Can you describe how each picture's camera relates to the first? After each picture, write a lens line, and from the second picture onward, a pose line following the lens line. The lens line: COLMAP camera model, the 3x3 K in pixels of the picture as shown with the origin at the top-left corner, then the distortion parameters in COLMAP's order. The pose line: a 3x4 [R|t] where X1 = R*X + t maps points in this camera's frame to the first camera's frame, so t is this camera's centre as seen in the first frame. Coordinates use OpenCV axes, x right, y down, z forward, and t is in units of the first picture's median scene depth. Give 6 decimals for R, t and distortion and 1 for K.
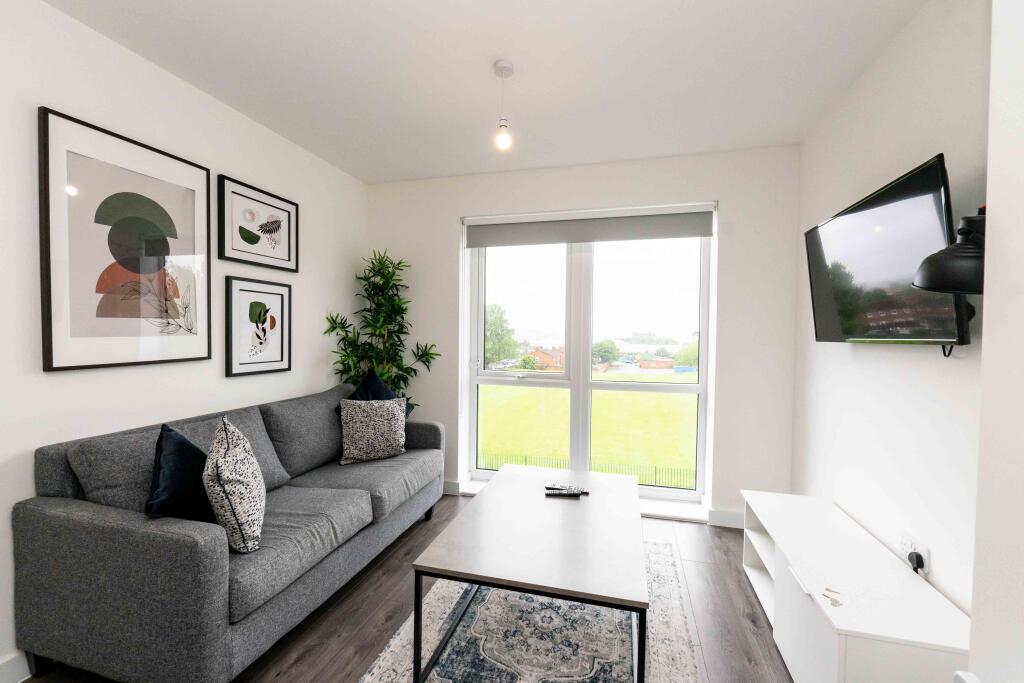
lens RADIAL K [[428.3, 0, 508.7], [0, 428.3, 344.5], [0, 0, 1]] dist [-0.007911, -0.000058]
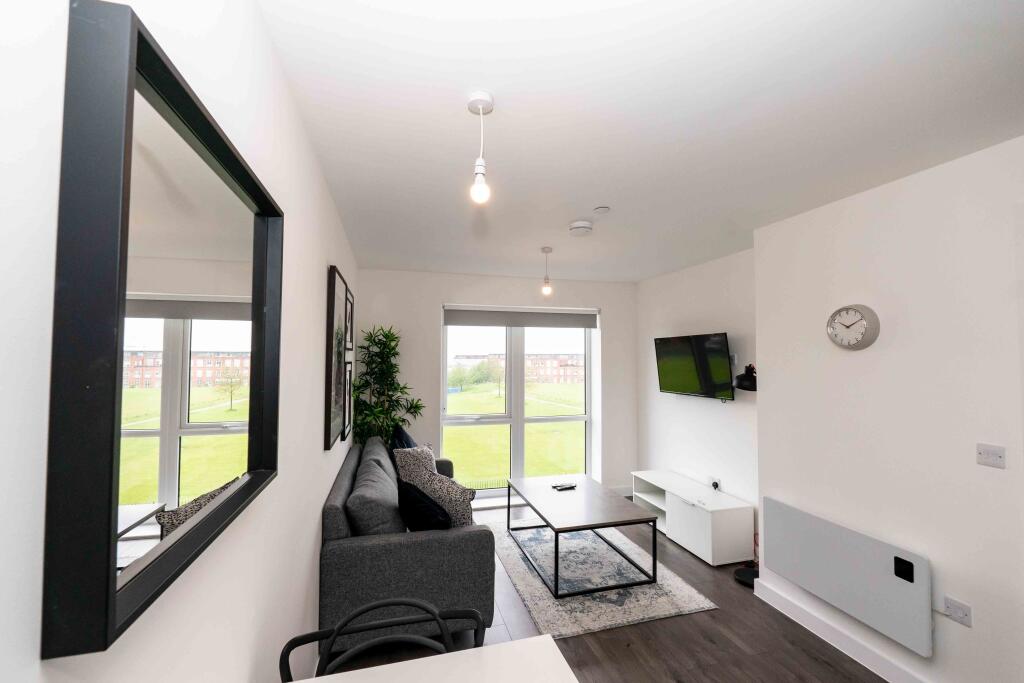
lens RADIAL K [[428.3, 0, 508.7], [0, 428.3, 344.5], [0, 0, 1]] dist [-0.007911, -0.000058]
pose [[0.856986, 0.008134, 0.515275, -0.787405], [0.019670, 0.998630, -0.048480, -0.123605], [-0.514964, 0.051682, 0.855652, -0.321581]]
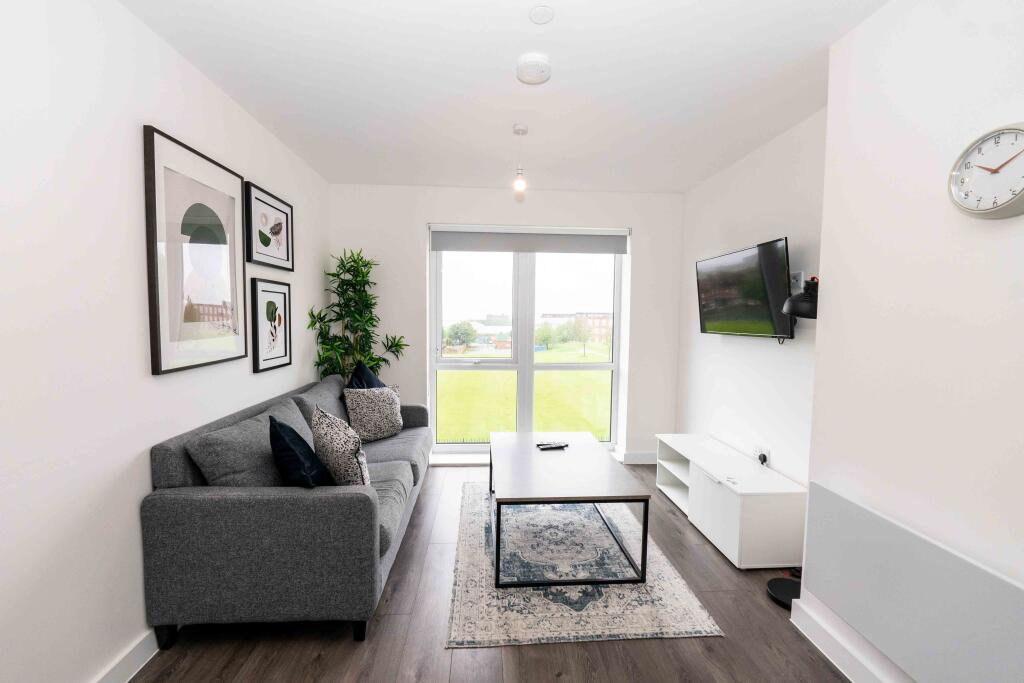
lens RADIAL K [[428.3, 0, 508.7], [0, 428.3, 344.5], [0, 0, 1]] dist [-0.007911, -0.000058]
pose [[0.944460, -0.021881, 0.327898, -0.360166], [0.008006, 0.999017, 0.043605, -0.032051], [-0.328530, -0.038558, 0.943706, -0.187086]]
